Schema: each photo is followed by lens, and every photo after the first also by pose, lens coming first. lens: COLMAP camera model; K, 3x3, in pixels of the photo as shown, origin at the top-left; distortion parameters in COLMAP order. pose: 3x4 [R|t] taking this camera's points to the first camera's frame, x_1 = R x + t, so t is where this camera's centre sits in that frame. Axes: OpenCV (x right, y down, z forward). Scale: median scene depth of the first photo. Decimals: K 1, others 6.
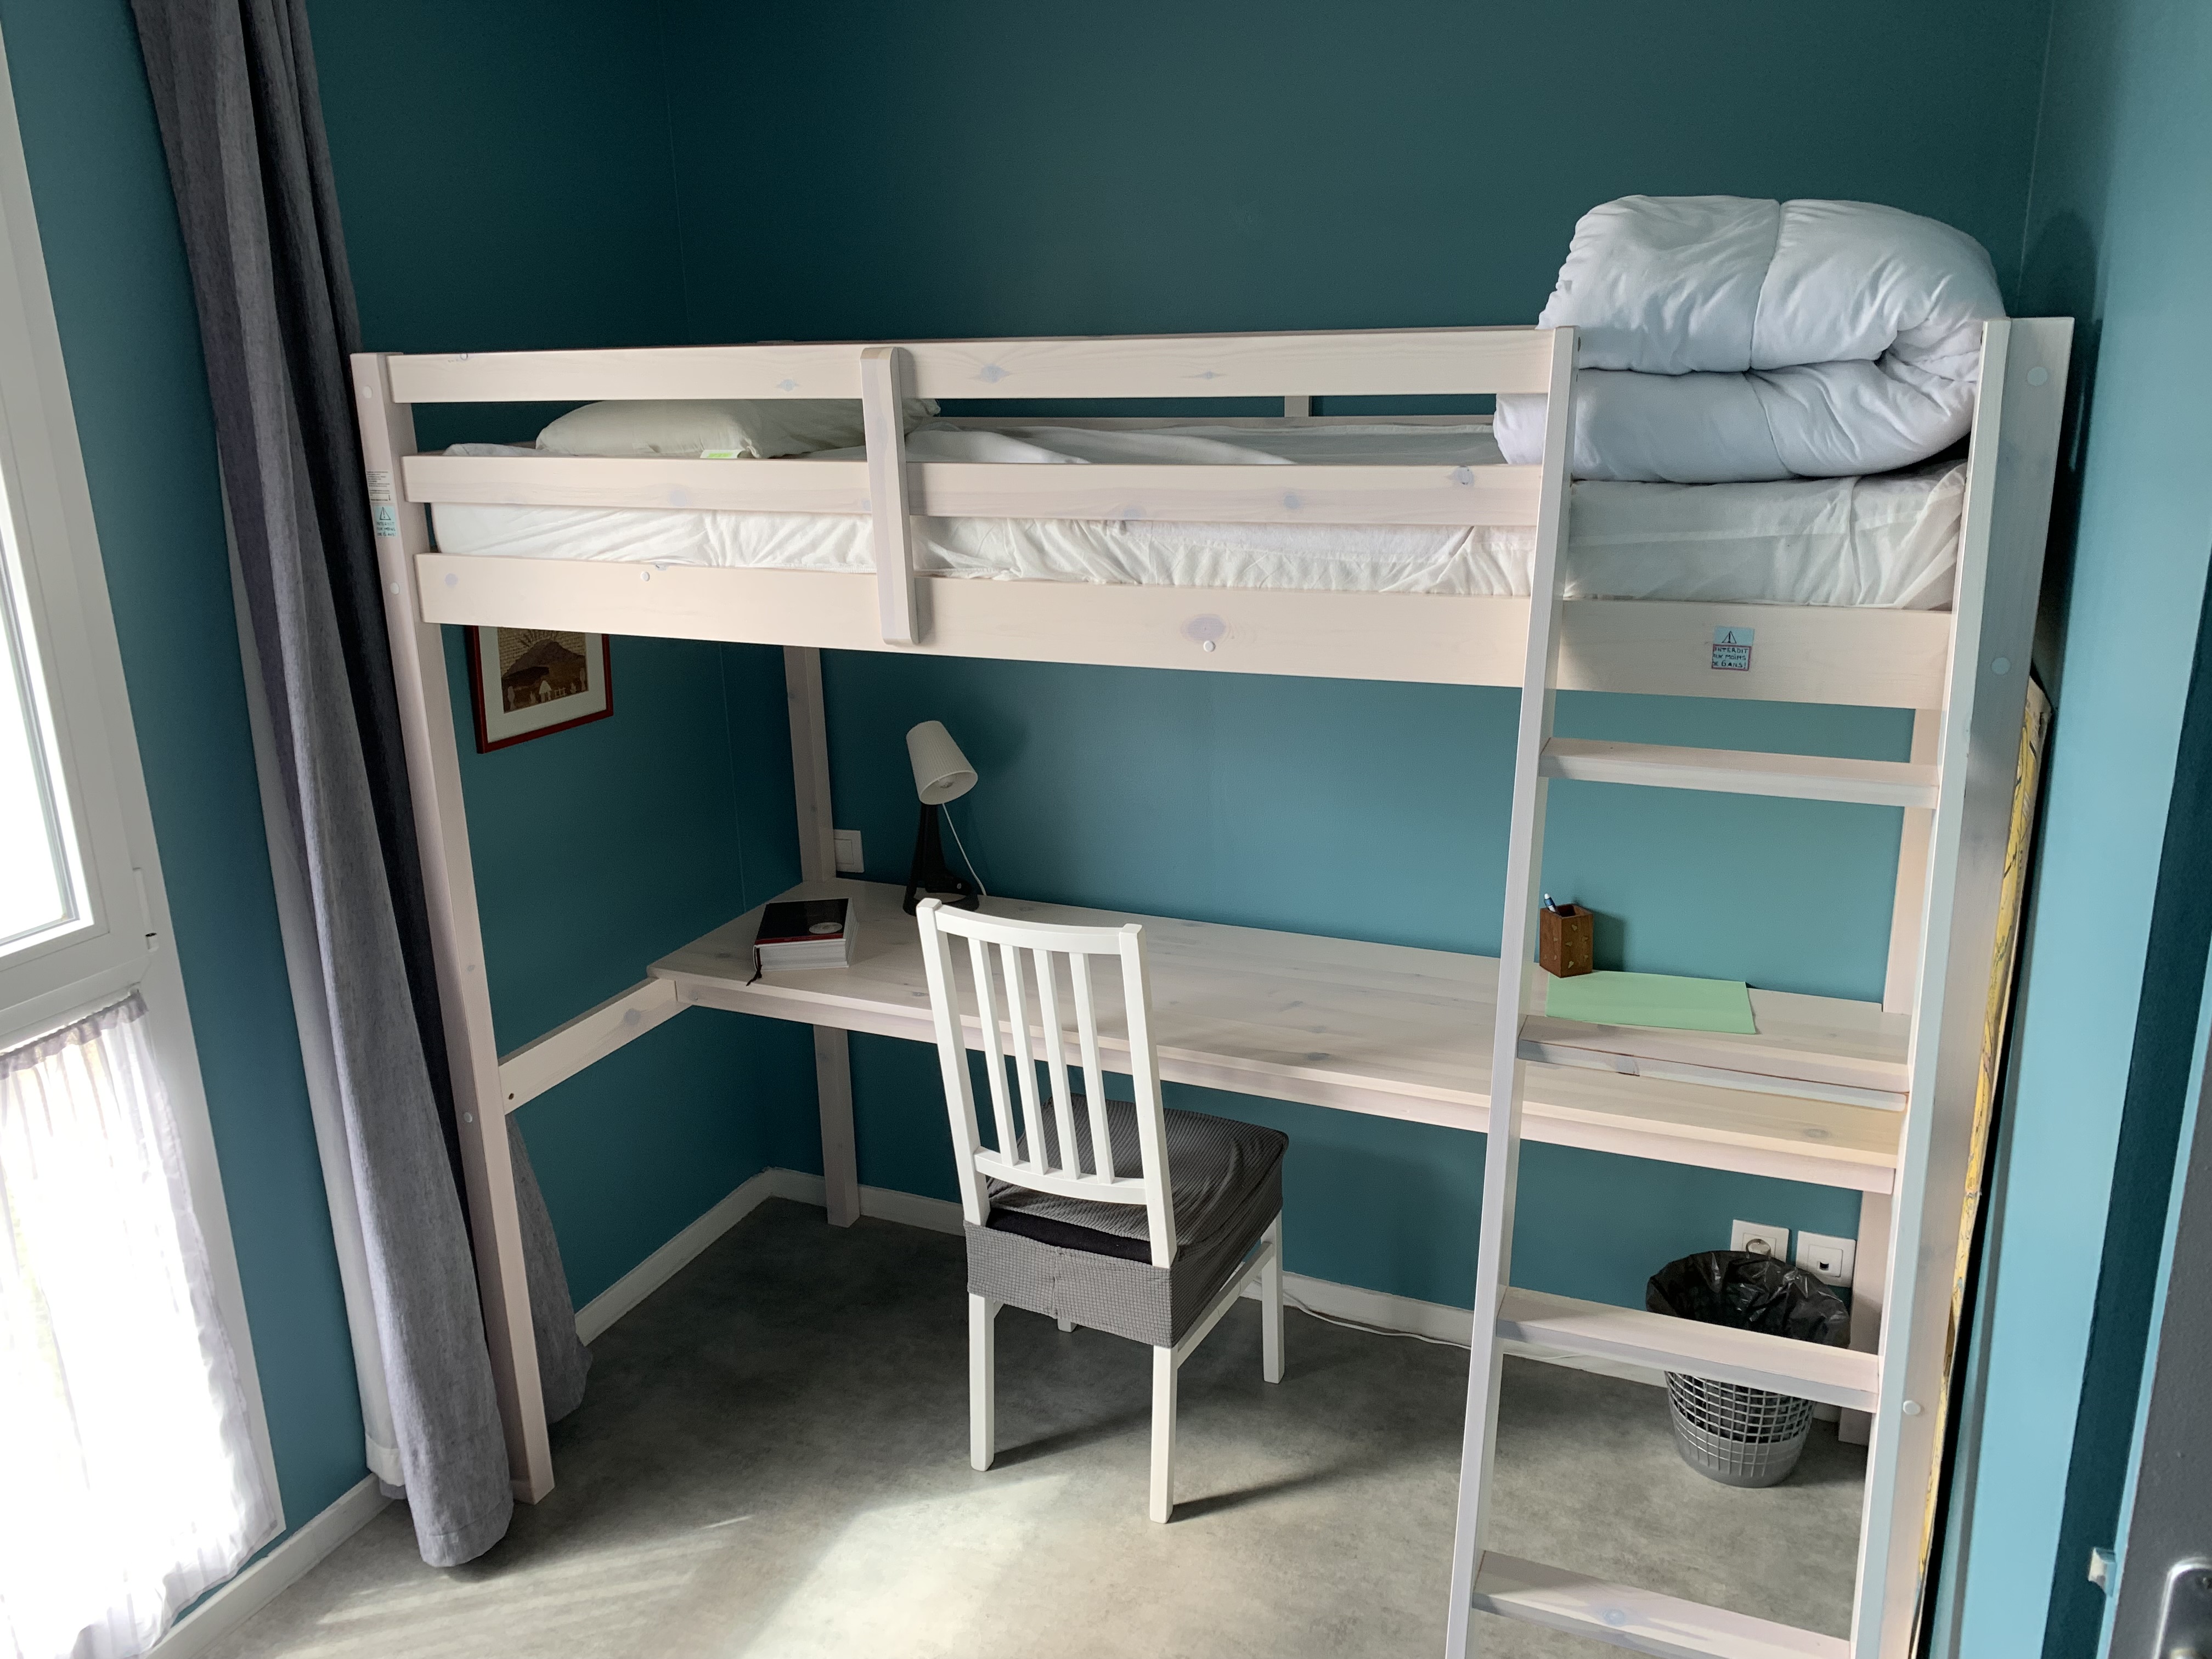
lens RADIAL K [[1666.6, 0, 1108.7], [0, 1666.6, 817.9], [0, 0, 1]] dist [0.029883, -0.035540]
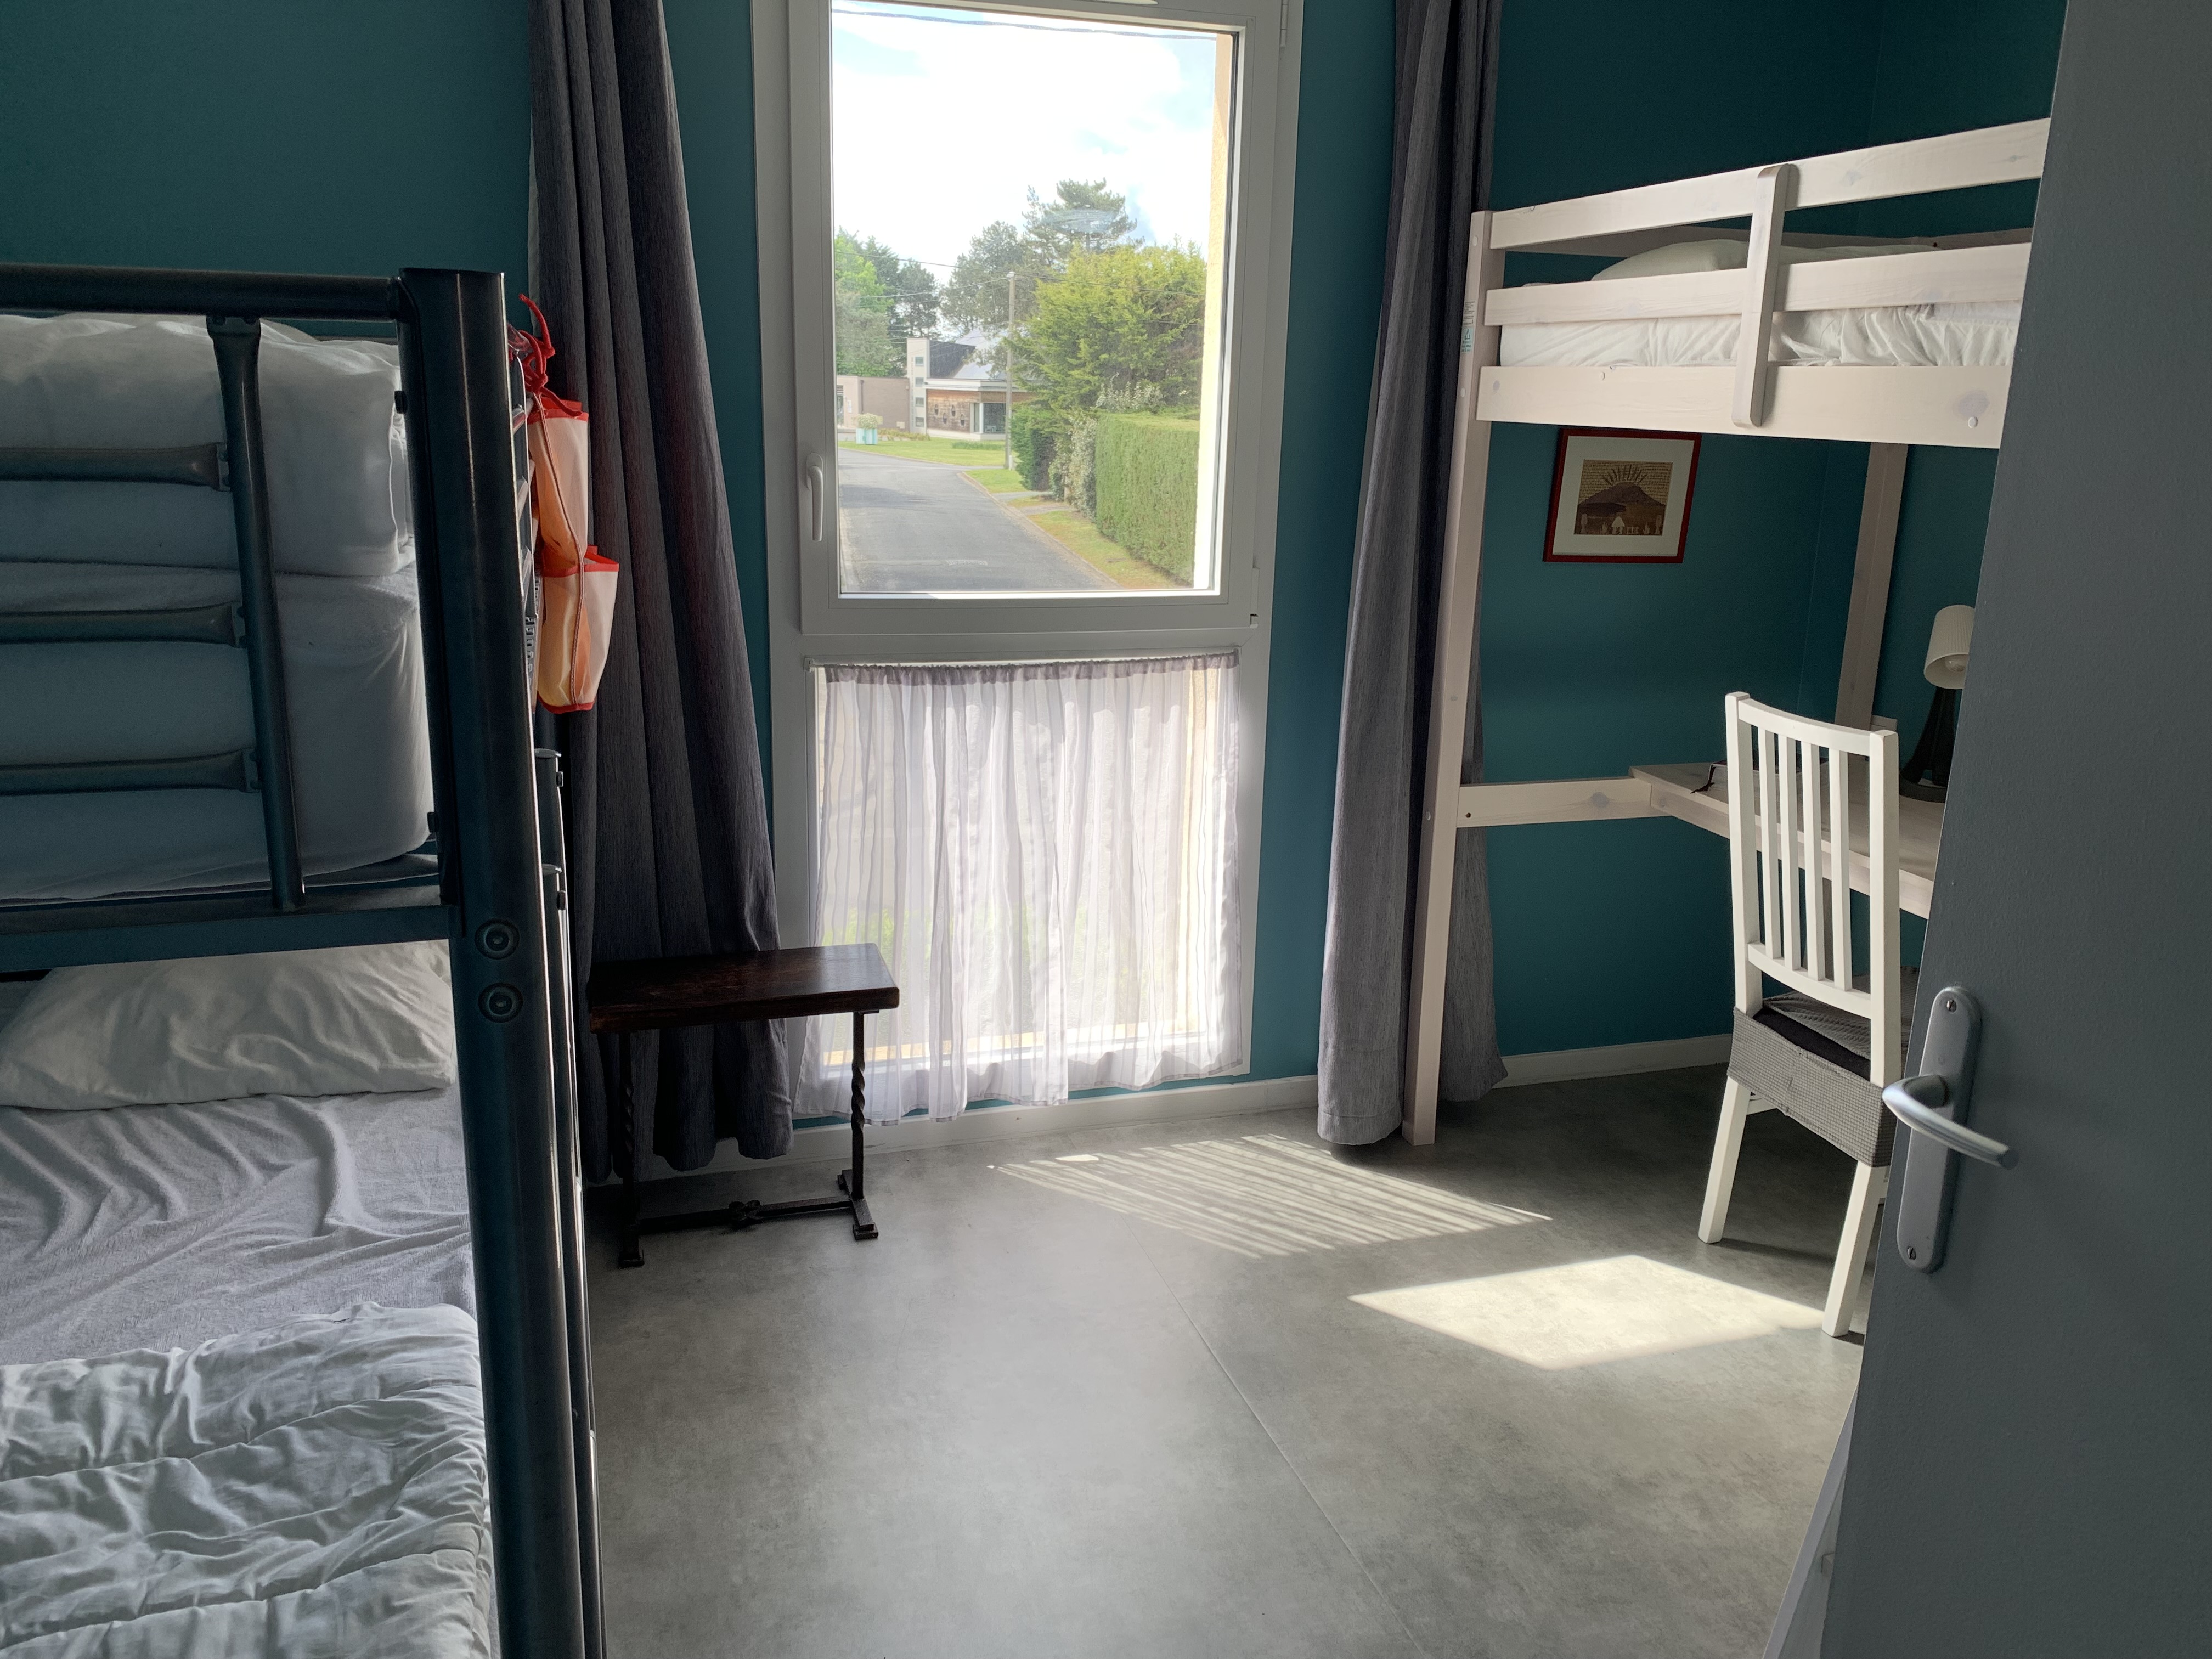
lens RADIAL K [[1666.6, 0, 1099.6], [0, 1666.6, 839.0], [0, 0, 1]] dist [0.029883, -0.035540]
pose [[0.649380, 0.237585, -0.722398, 0.432827], [-0.247507, 0.964253, 0.094638, 0.152015], [0.719059, 0.117343, 0.684970, -0.071231]]
